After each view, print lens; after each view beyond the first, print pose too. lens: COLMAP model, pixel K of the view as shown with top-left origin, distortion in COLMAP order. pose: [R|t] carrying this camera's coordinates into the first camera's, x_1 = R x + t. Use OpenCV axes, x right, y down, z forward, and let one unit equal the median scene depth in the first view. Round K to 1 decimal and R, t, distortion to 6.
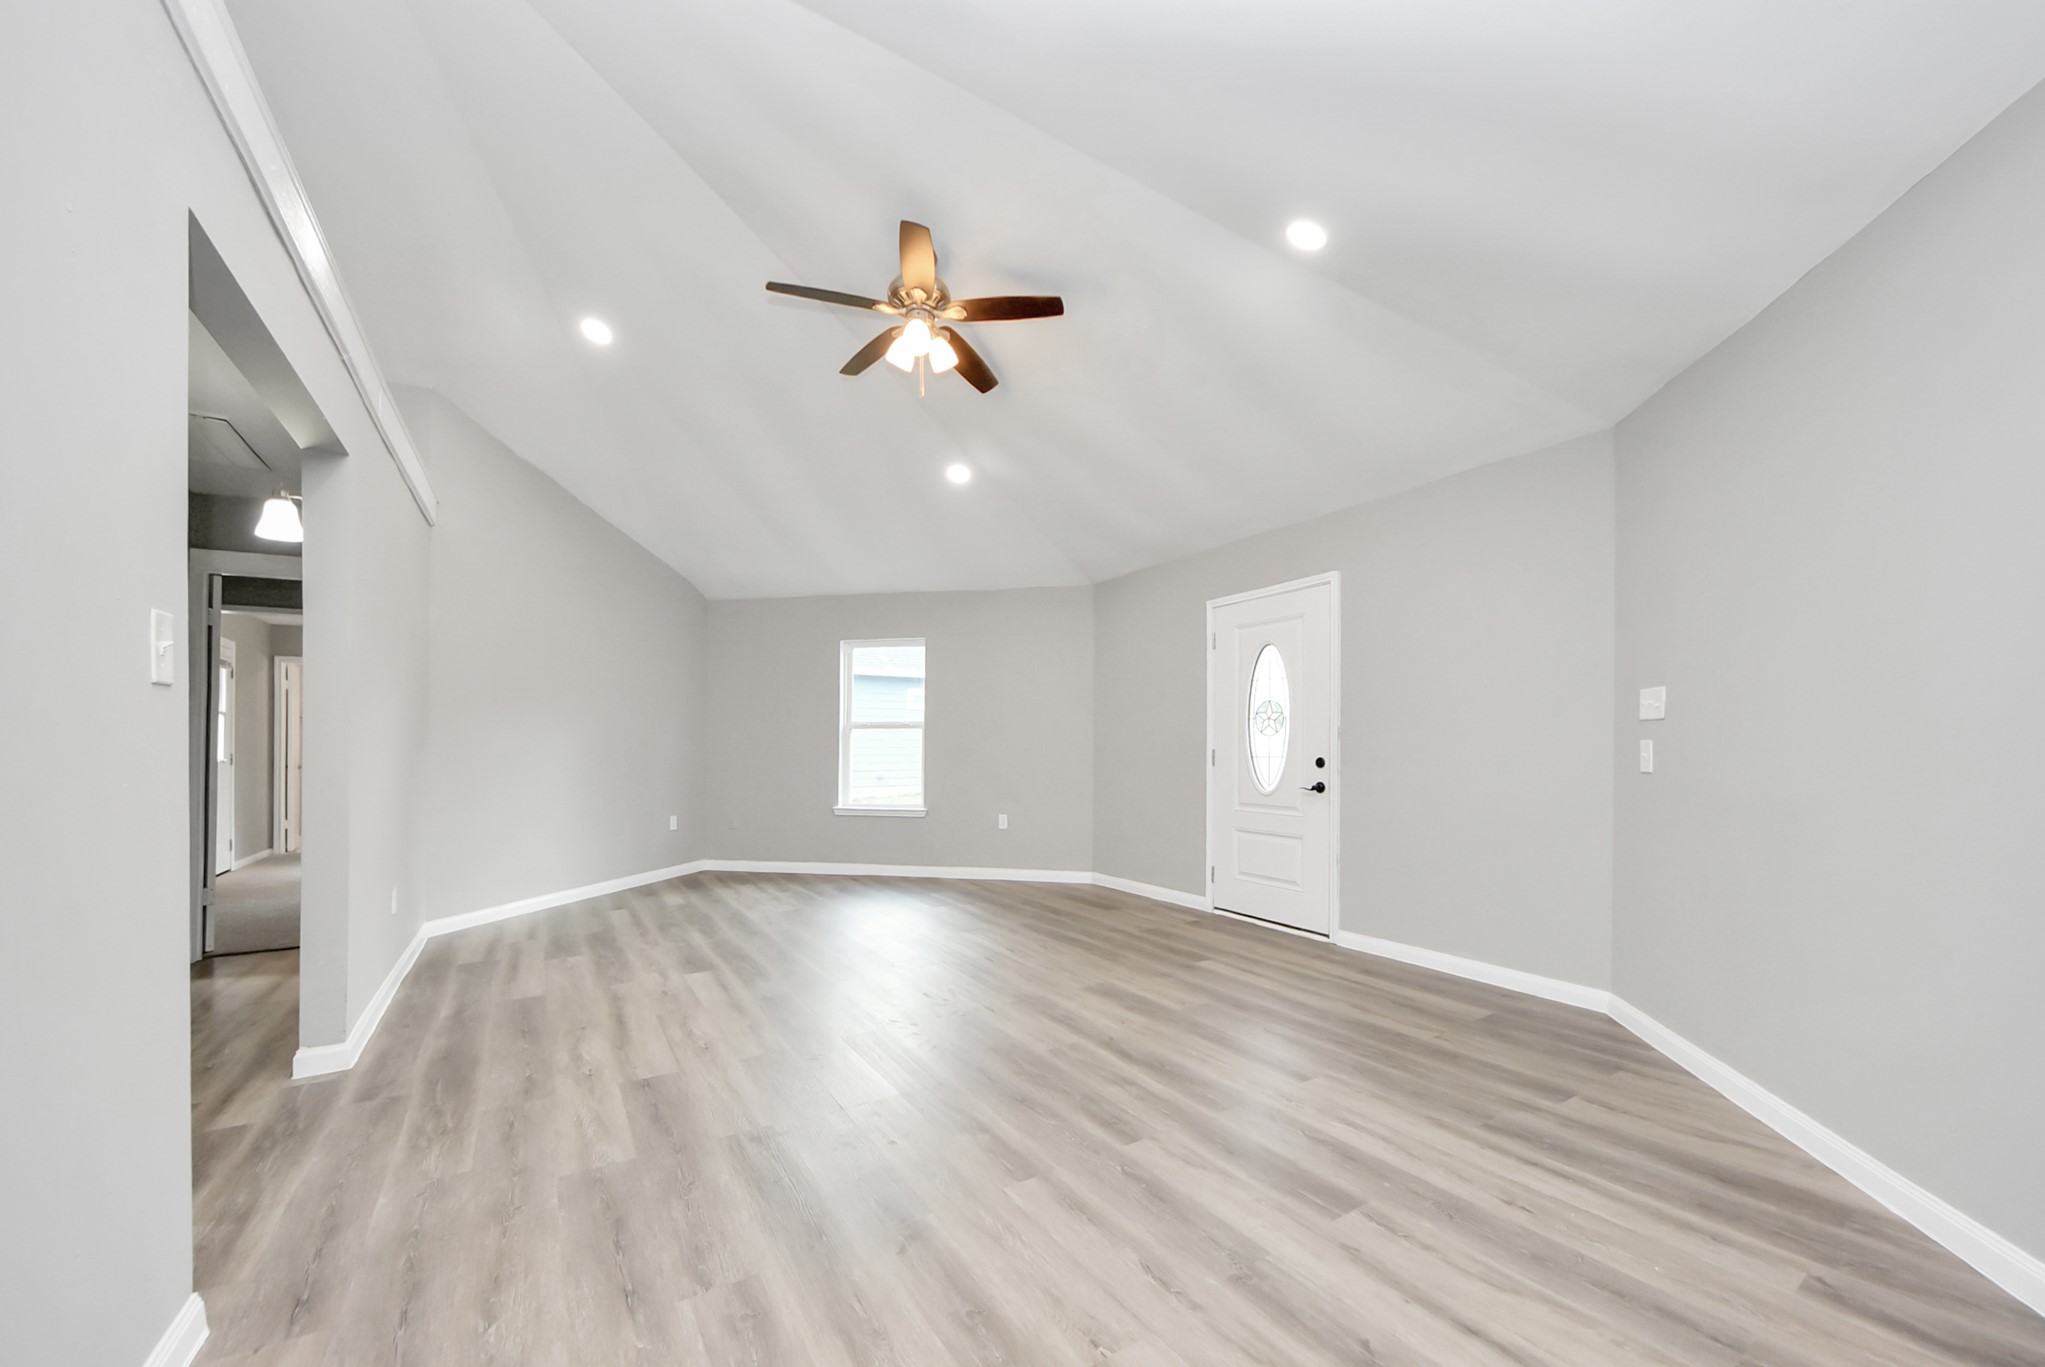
lens RADIAL K [[771.1, 0, 1049.5], [0, 771.1, 684.7], [0, 0, 1]] dist [0.038253, -0.027223]
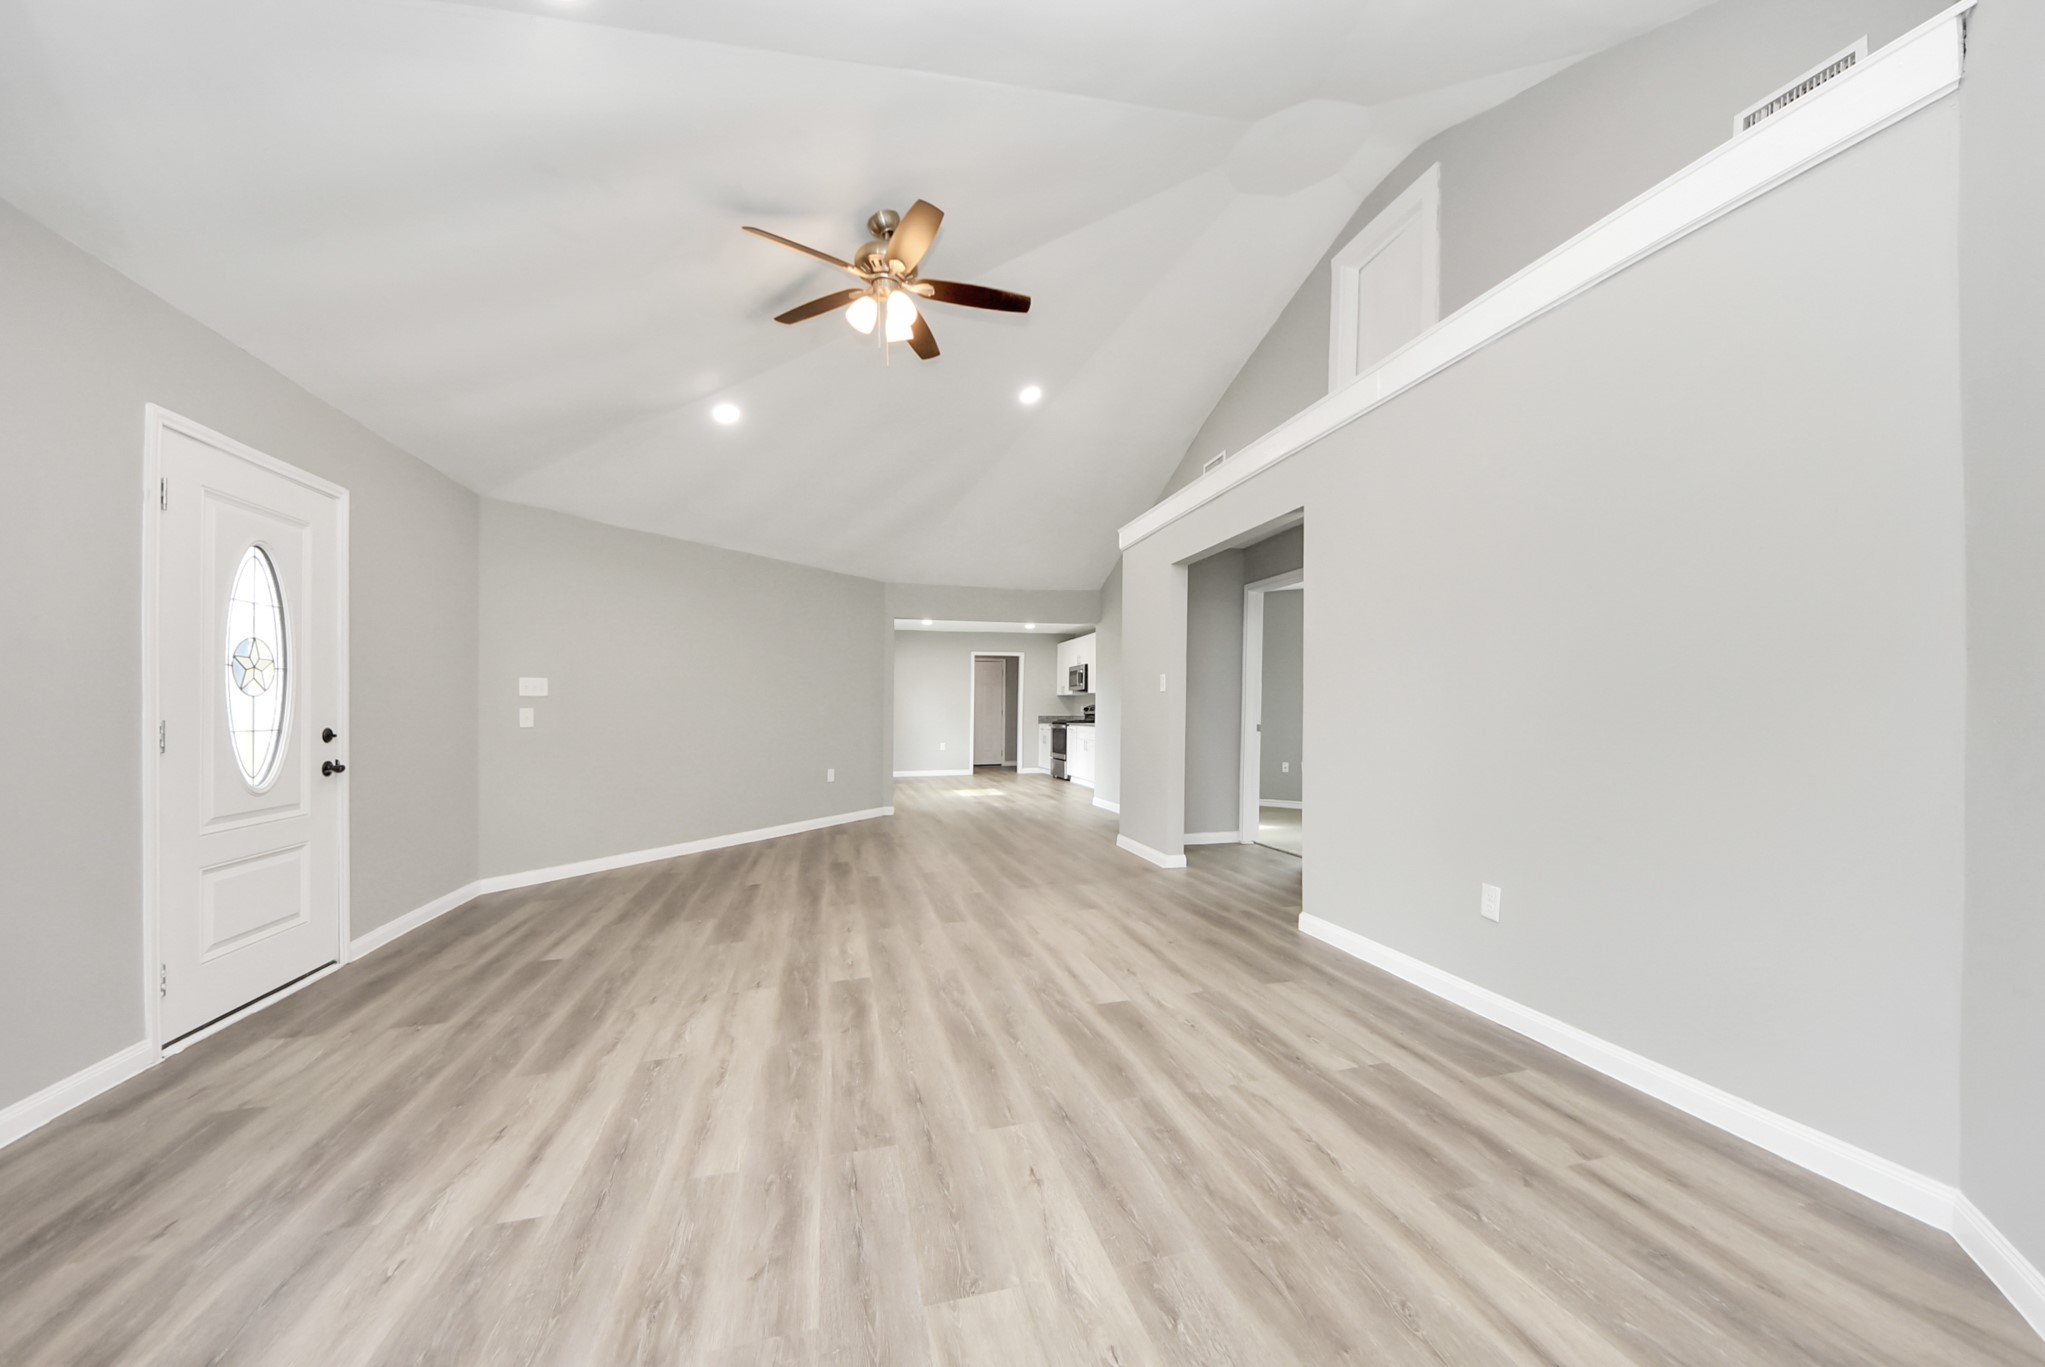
lens RADIAL K [[683.6, 0, 1054.7], [0, 683.6, 725.4], [0, 0, 1]] dist [0.000710, -0.004844]
pose [[-0.960835, 0.002196, 0.277112, -0.508640], [-0.013331, 0.998444, -0.054138, 0.119875], [-0.276799, -0.055712, -0.959311, 1.465027]]
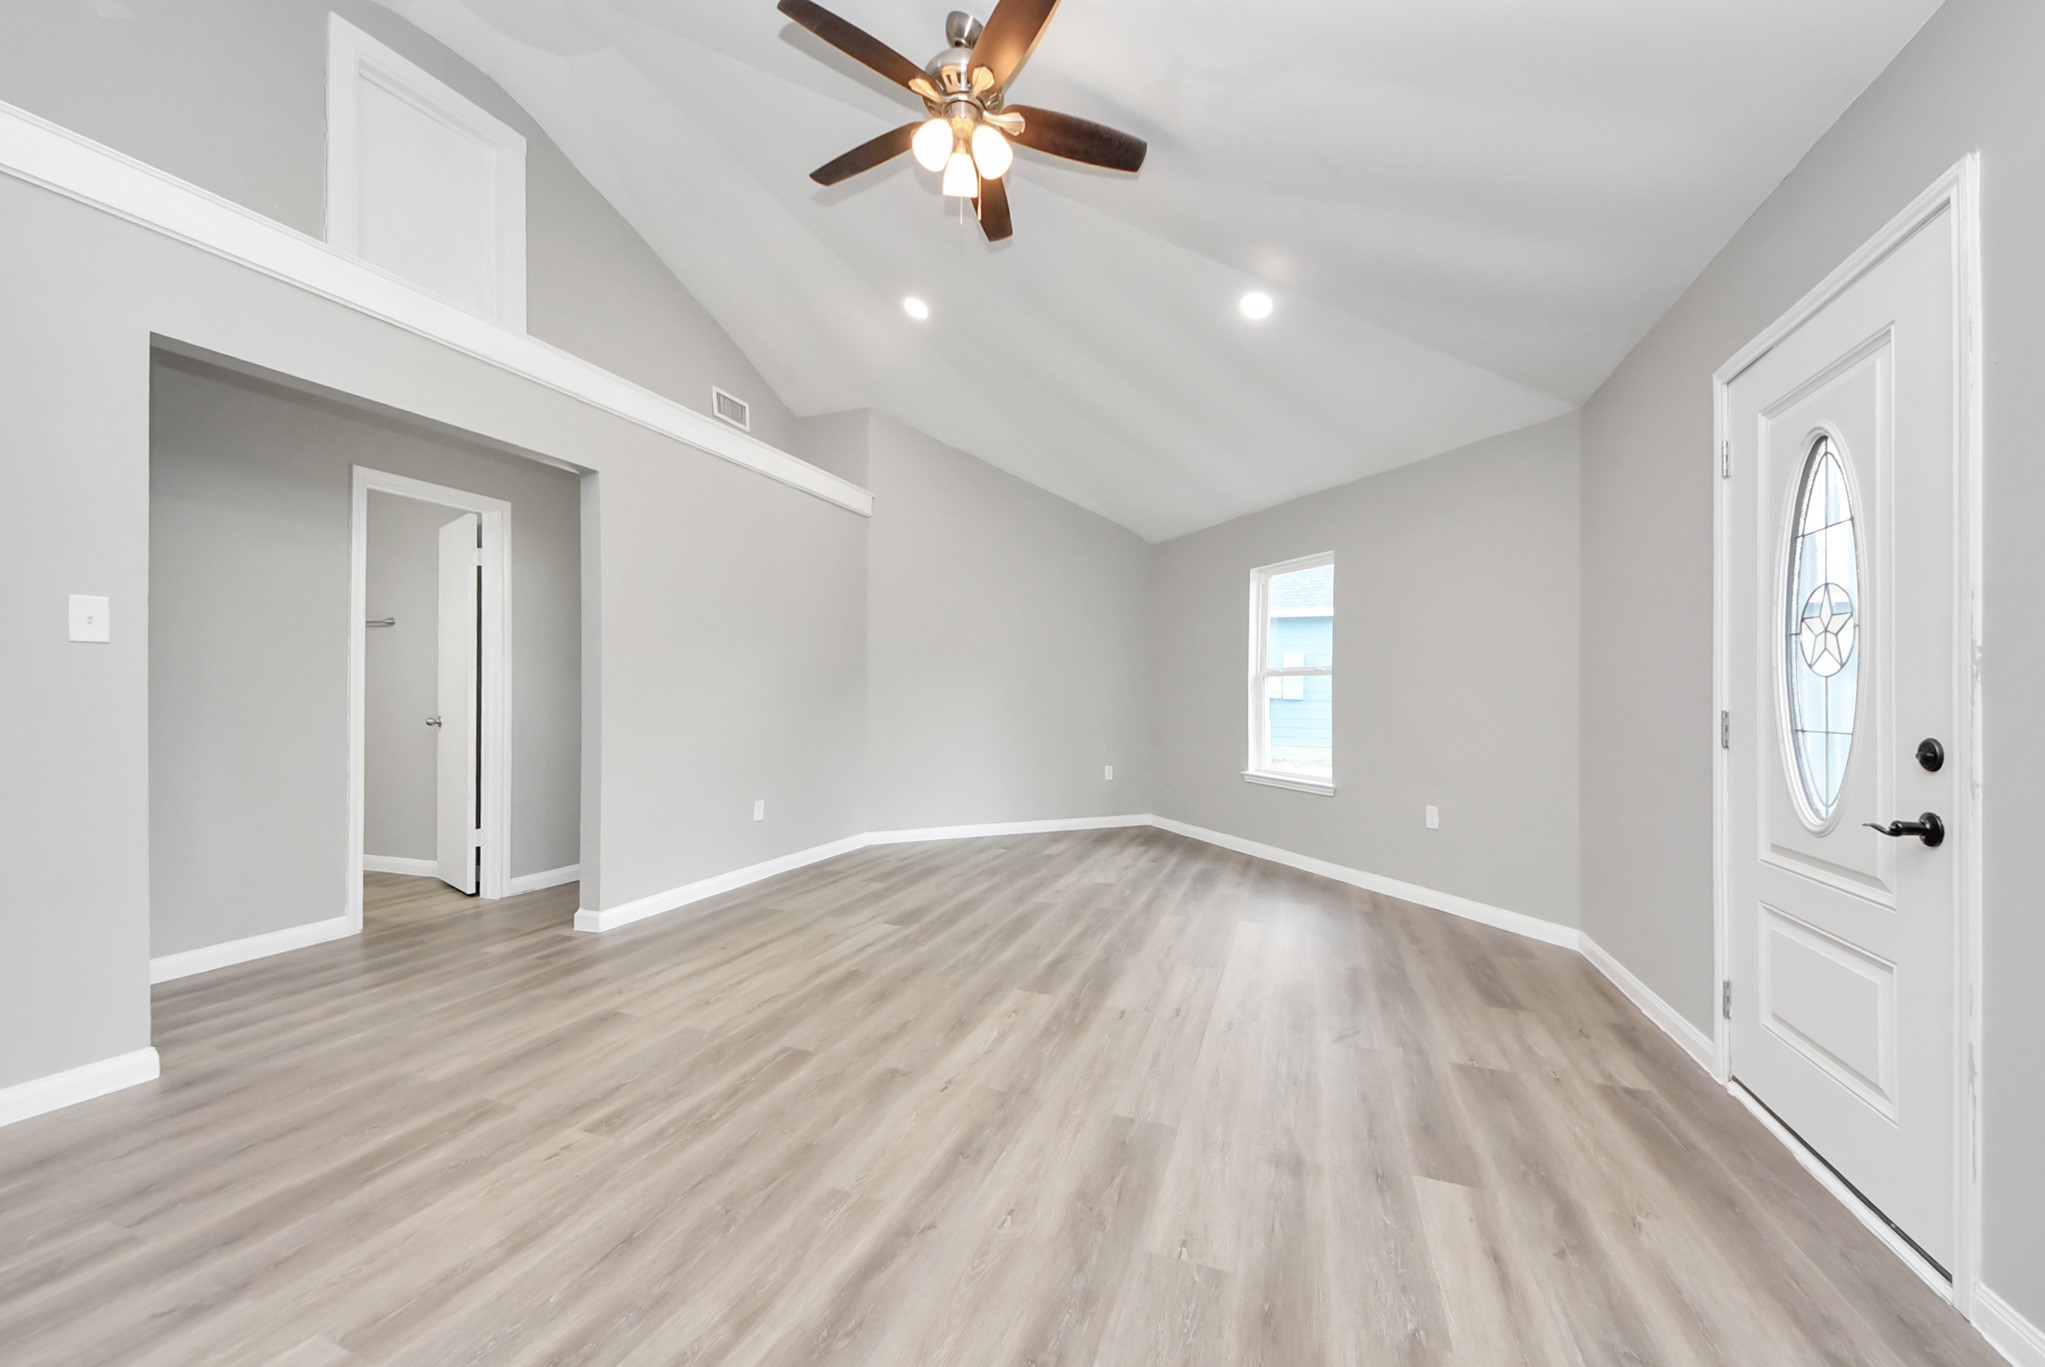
lens RADIAL K [[771.1, 0, 1049.5], [0, 771.1, 684.7], [0, 0, 1]] dist [0.038253, -0.027223]
pose [[0.600065, -0.004260, -0.799940, 0.390702], [0.051510, 0.998116, 0.033324, 0.041175], [0.798291, -0.061202, 0.599154, 0.520989]]
